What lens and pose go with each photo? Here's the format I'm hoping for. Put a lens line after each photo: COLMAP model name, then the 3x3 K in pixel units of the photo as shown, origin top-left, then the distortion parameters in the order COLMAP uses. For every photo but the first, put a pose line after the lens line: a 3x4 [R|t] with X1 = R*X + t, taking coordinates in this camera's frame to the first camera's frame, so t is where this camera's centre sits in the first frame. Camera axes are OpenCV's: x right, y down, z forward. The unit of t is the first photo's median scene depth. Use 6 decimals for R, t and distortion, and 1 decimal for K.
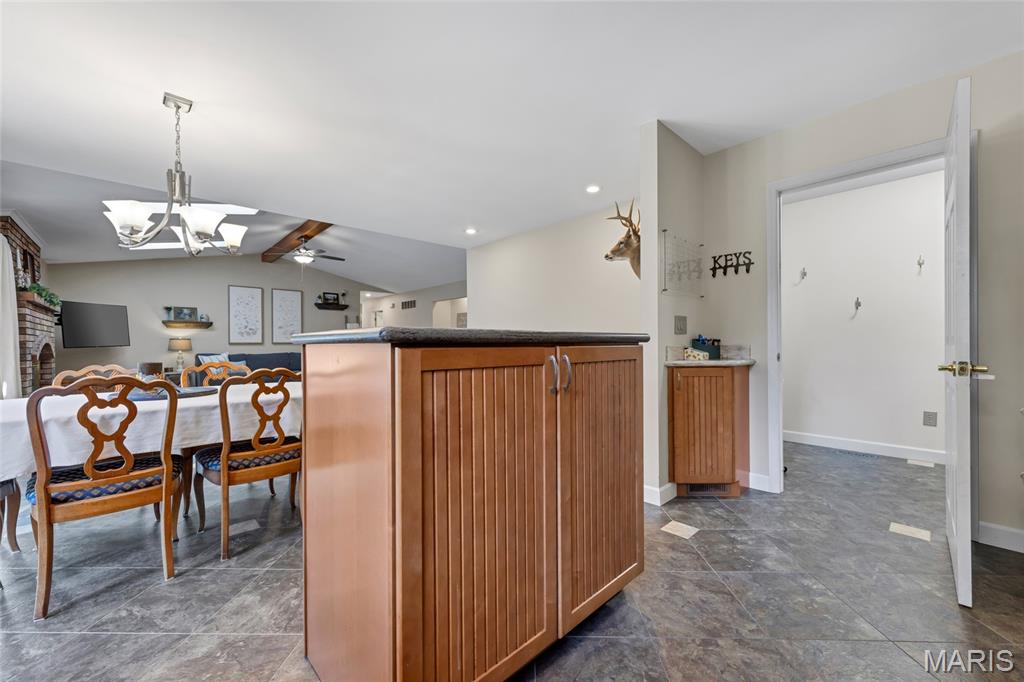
lens RADIAL K [[404.2, 0, 515.0], [0, 404.2, 346.2], [0, 0, 1]] dist [0.008160, -0.000002]
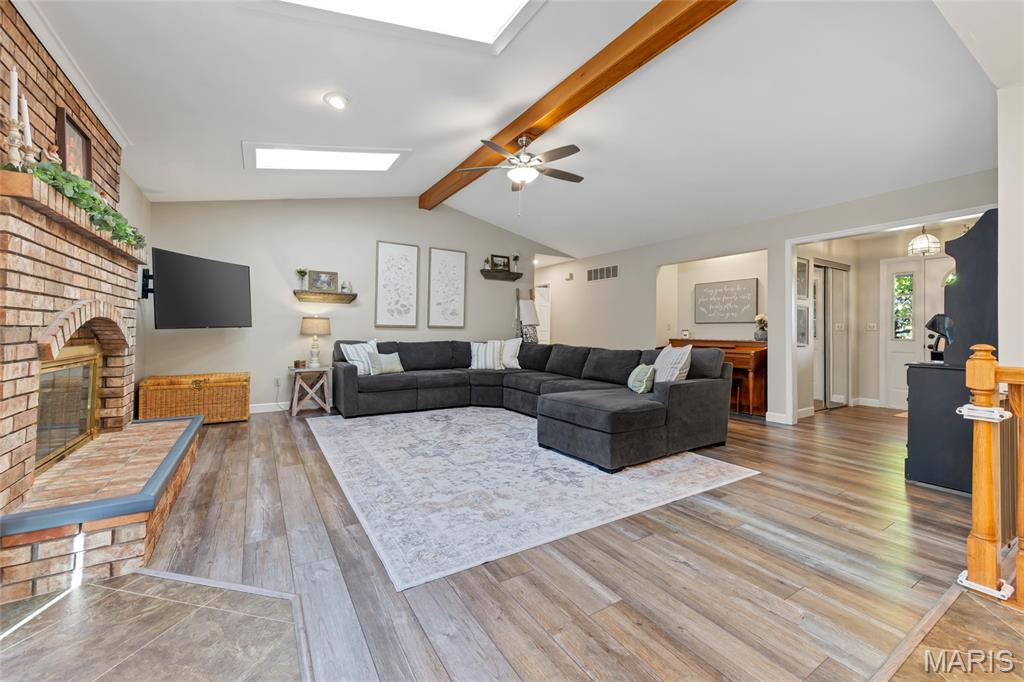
lens RADIAL K [[404.2, 0, 502.3], [0, 404.2, 323.0], [0, 0, 1]] dist [0.008160, -0.000002]
pose [[0.978951, 0.014636, -0.203568, -0.376733], [-0.020042, 0.999498, -0.024521, 0.000680], [0.203107, 0.028085, 0.978754, 0.399214]]
